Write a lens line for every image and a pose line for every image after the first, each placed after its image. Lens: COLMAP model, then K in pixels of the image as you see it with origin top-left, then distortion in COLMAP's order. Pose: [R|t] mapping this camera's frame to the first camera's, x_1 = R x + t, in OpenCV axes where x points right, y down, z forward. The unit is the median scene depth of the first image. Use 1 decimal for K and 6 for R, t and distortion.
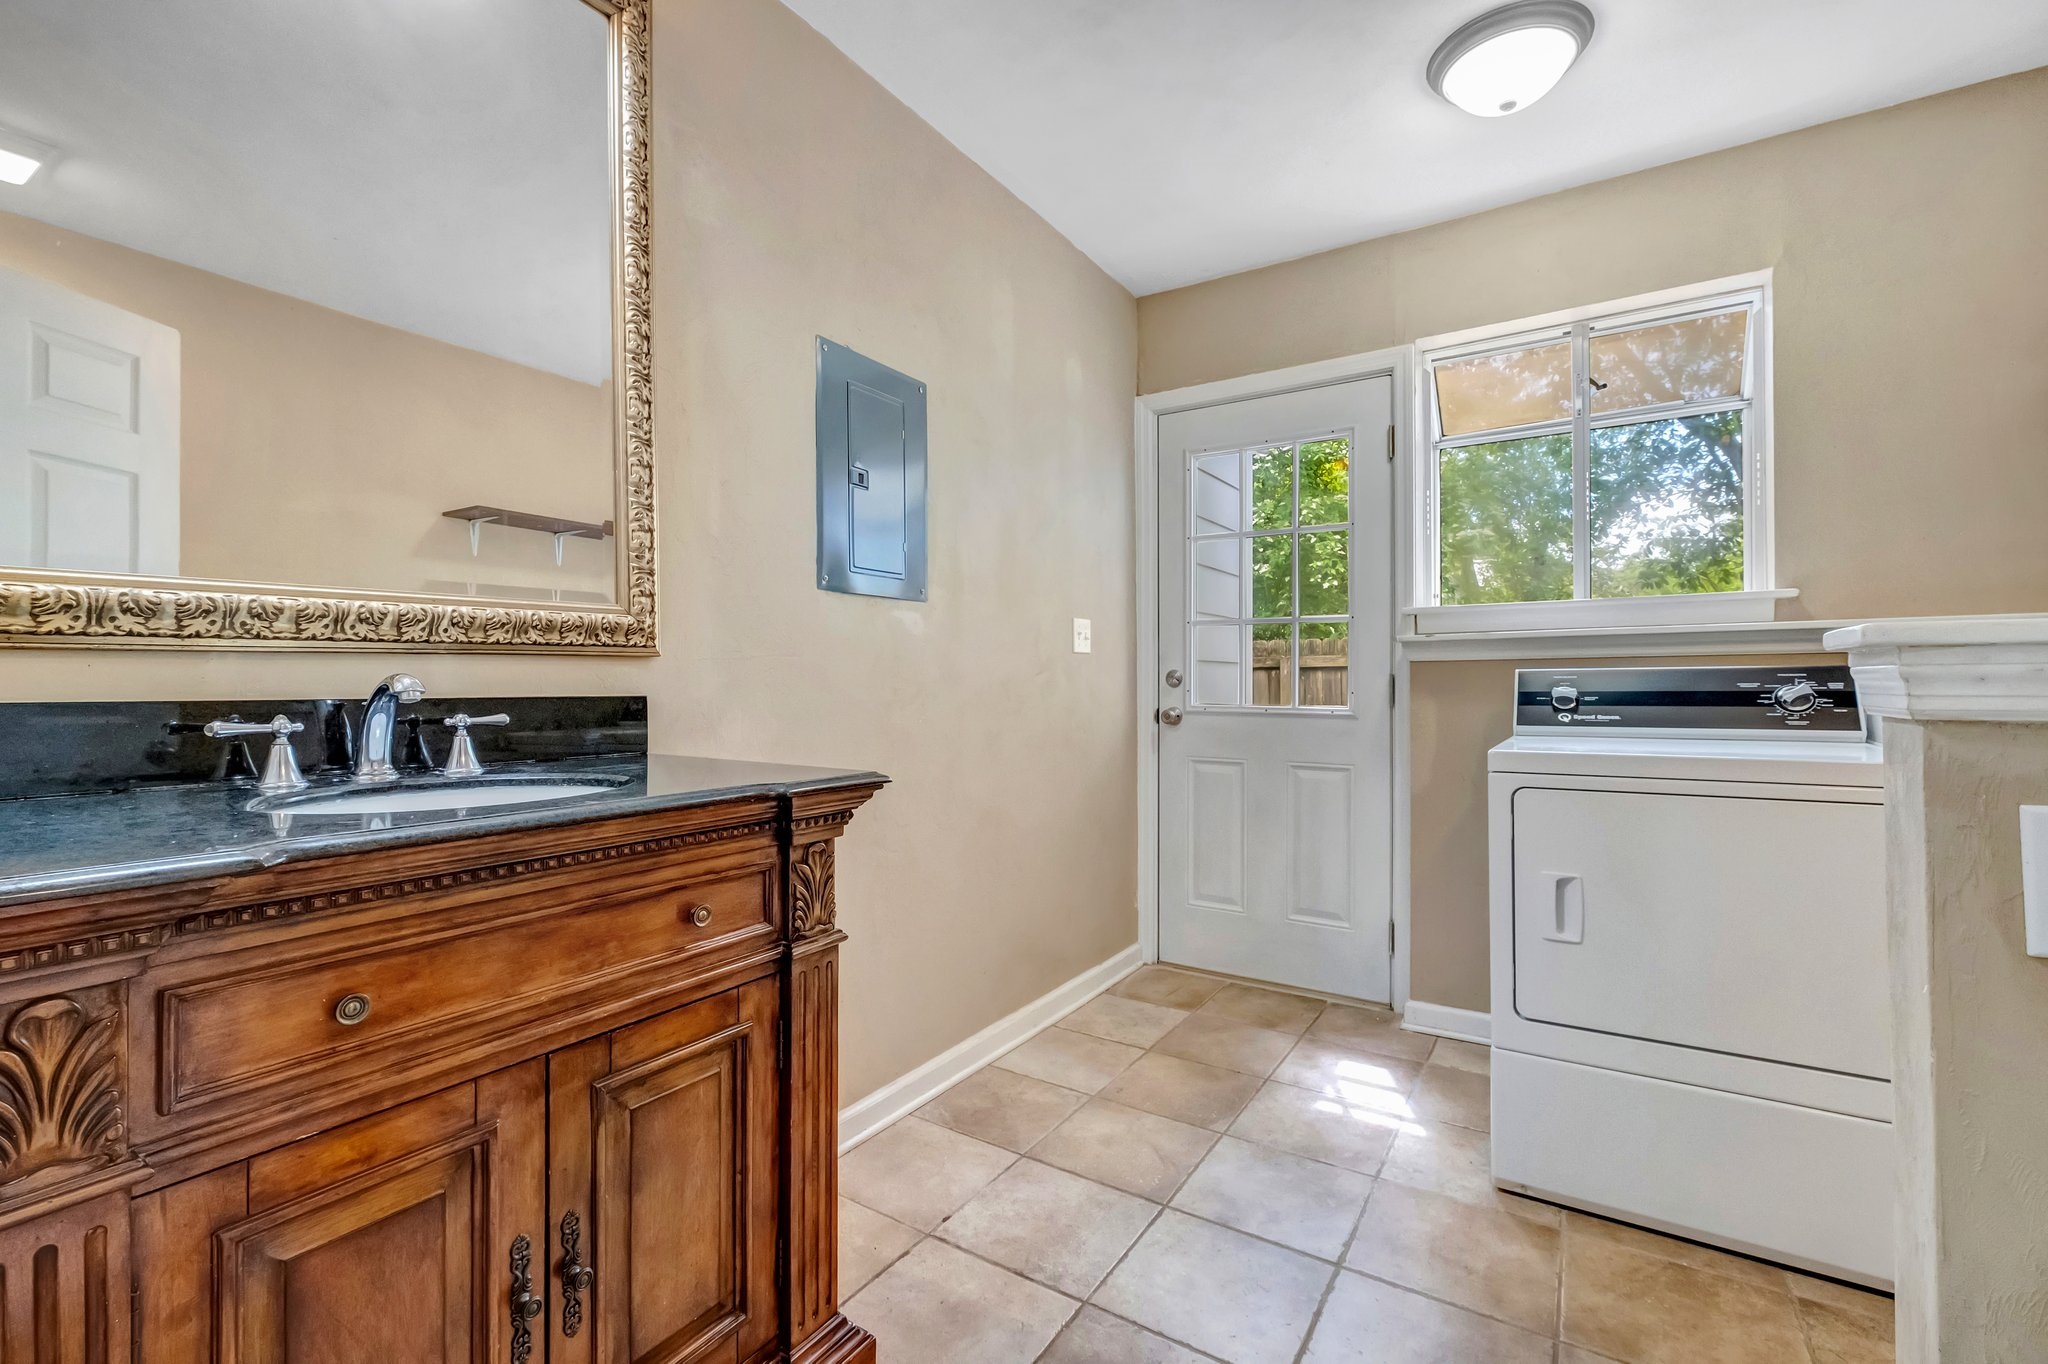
lens RADIAL K [[894.0, 0, 1024.2], [0, 894.0, 678.0], [0, 0, 1]] dist [-0.006835, 0.001356]
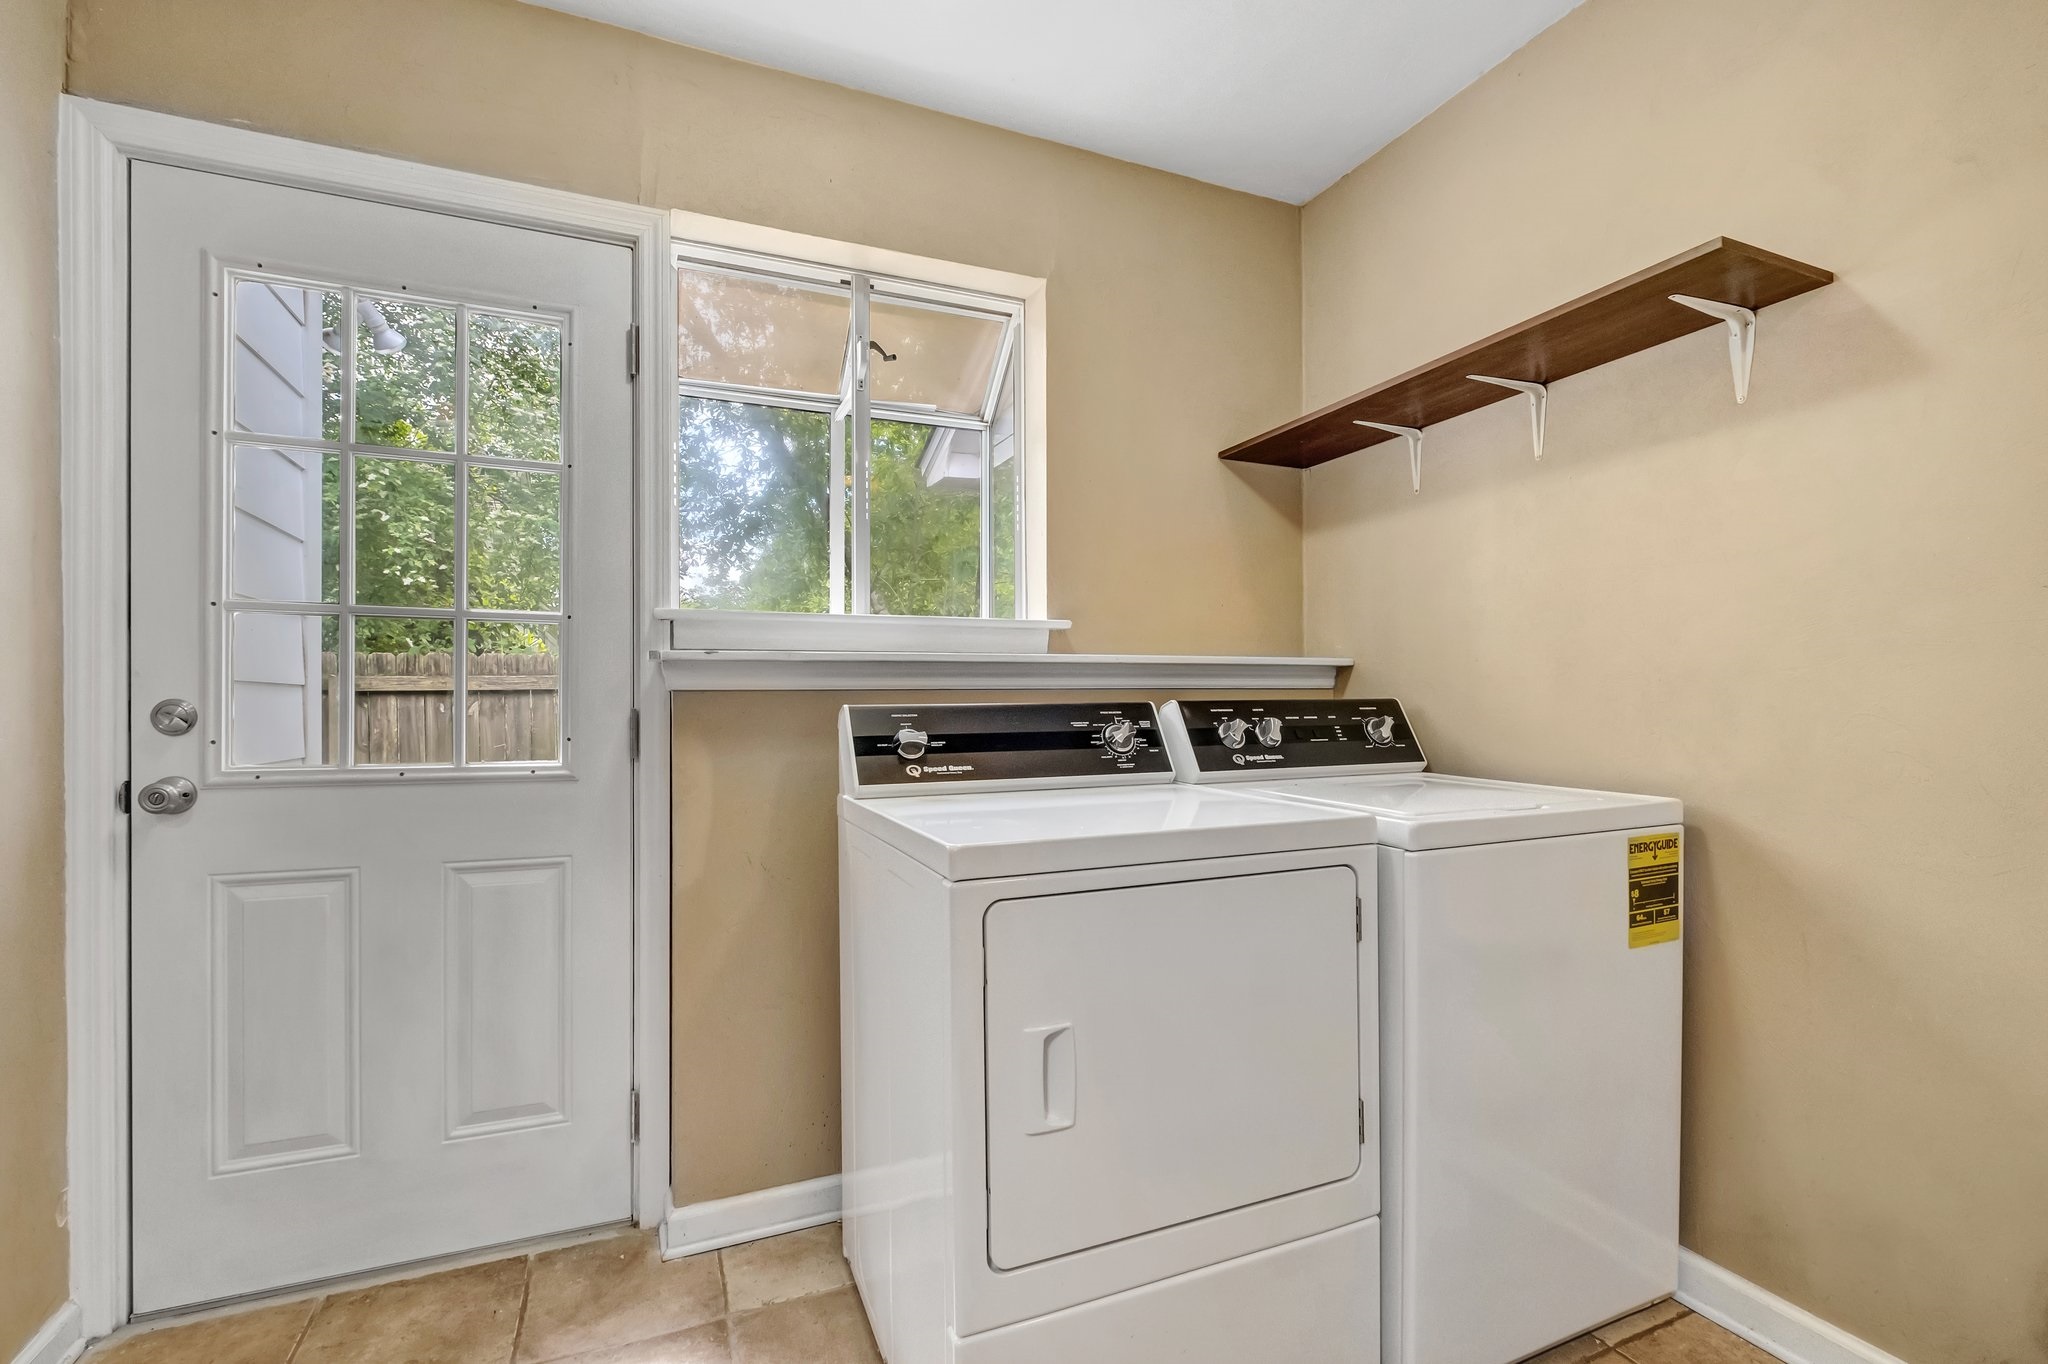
lens RADIAL K [[894.0, 0, 1006.4], [0, 894.0, 704.4], [0, 0, 1]] dist [-0.006835, 0.001356]
pose [[0.568765, 0.000066, 0.822500, 0.031856], [-0.002410, 0.999996, 0.001587, -0.009594], [-0.822497, -0.002885, 0.568763, 0.409037]]
